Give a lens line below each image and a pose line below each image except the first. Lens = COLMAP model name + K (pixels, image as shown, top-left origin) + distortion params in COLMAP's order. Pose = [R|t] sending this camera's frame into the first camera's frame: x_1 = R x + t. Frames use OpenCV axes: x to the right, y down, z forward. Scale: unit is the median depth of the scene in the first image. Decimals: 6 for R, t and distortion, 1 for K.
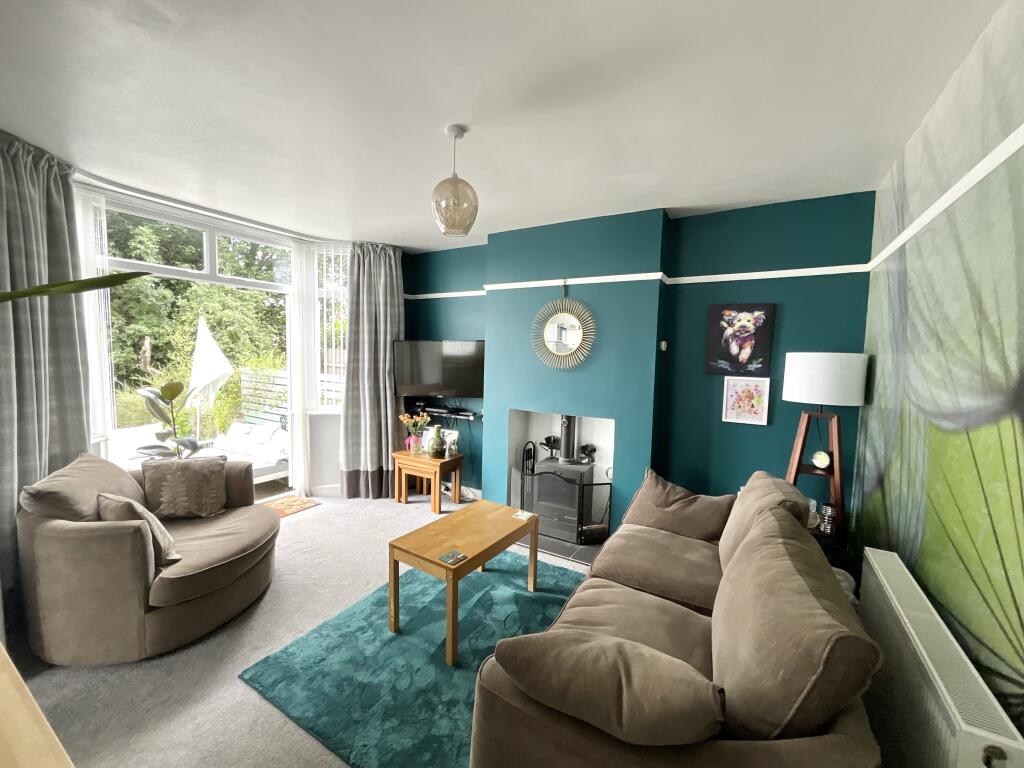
lens RADIAL K [[408.3, 0, 510.9], [0, 408.3, 386.1], [0, 0, 1]] dist [-0.001724, -0.000020]
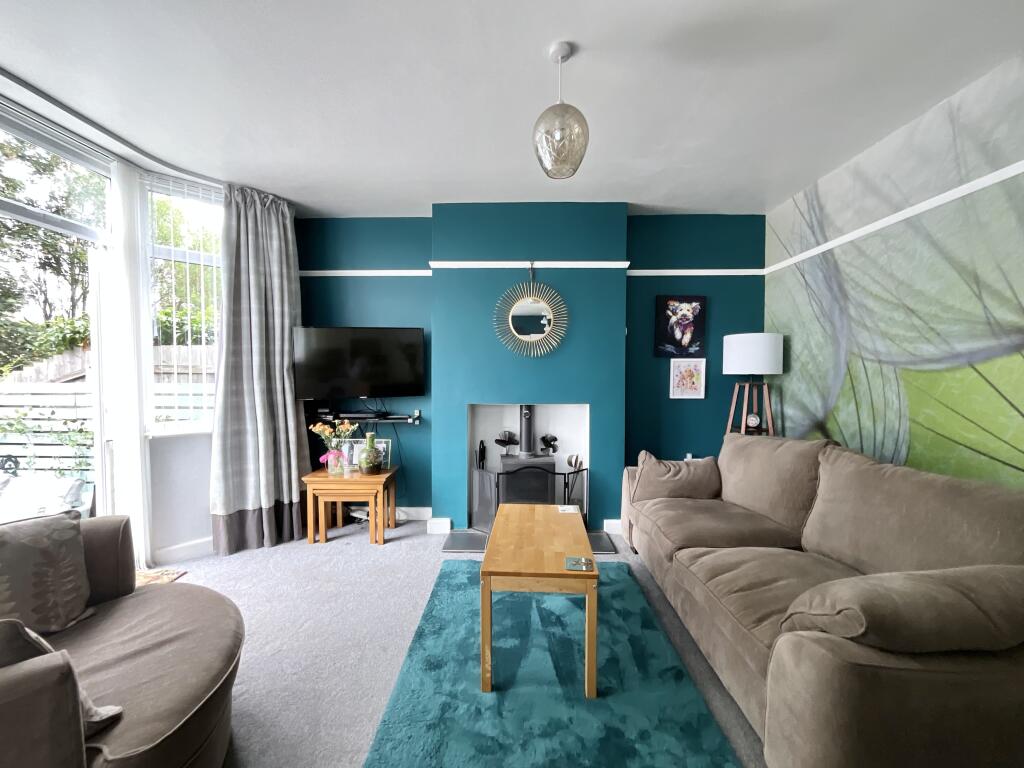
lens RADIAL K [[408.3, 0, 503.3], [0, 408.3, 386.9], [0, 0, 1]] dist [-0.001724, -0.000020]
pose [[0.871213, -0.041561, 0.489143, -0.353757], [0.058767, 0.998074, -0.019865, 0.039474], [-0.487375, 0.046052, 0.871977, 0.185836]]
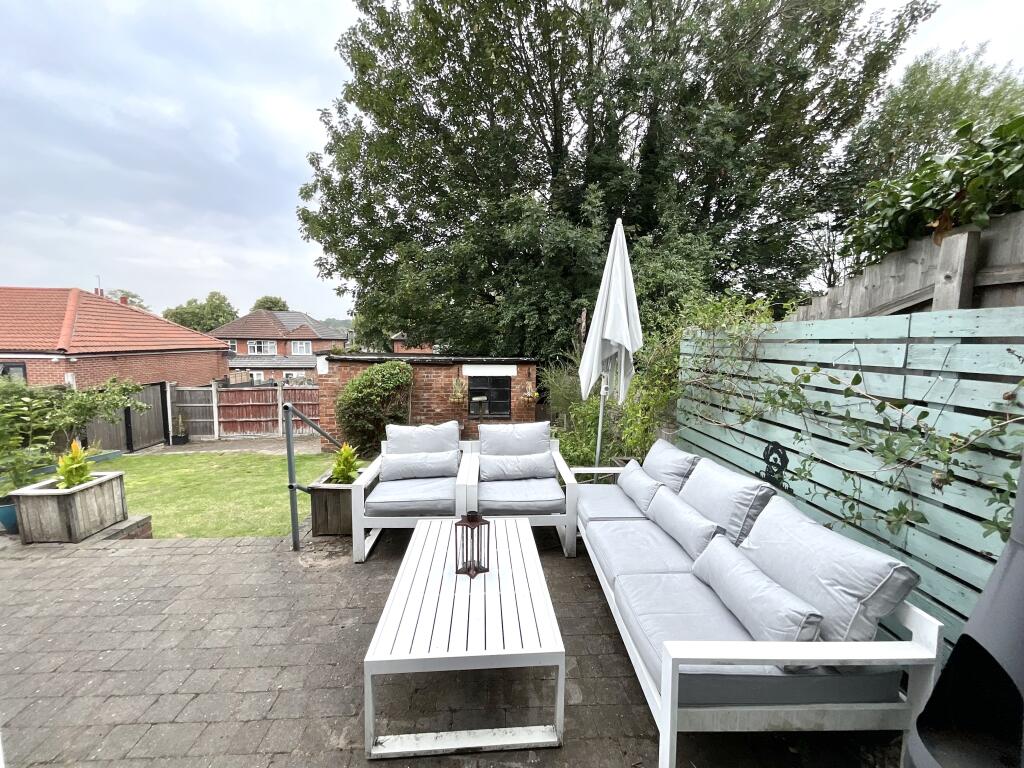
lens RADIAL K [[408.3, 0, 510.2], [0, 408.3, 384.5], [0, 0, 1]] dist [-0.001724, -0.000020]
pose [[0.560741, 0.072120, -0.824845, -0.660213], [-0.067066, 0.996882, 0.041570, 0.030416], [0.825271, 0.032009, 0.563829, 0.994977]]
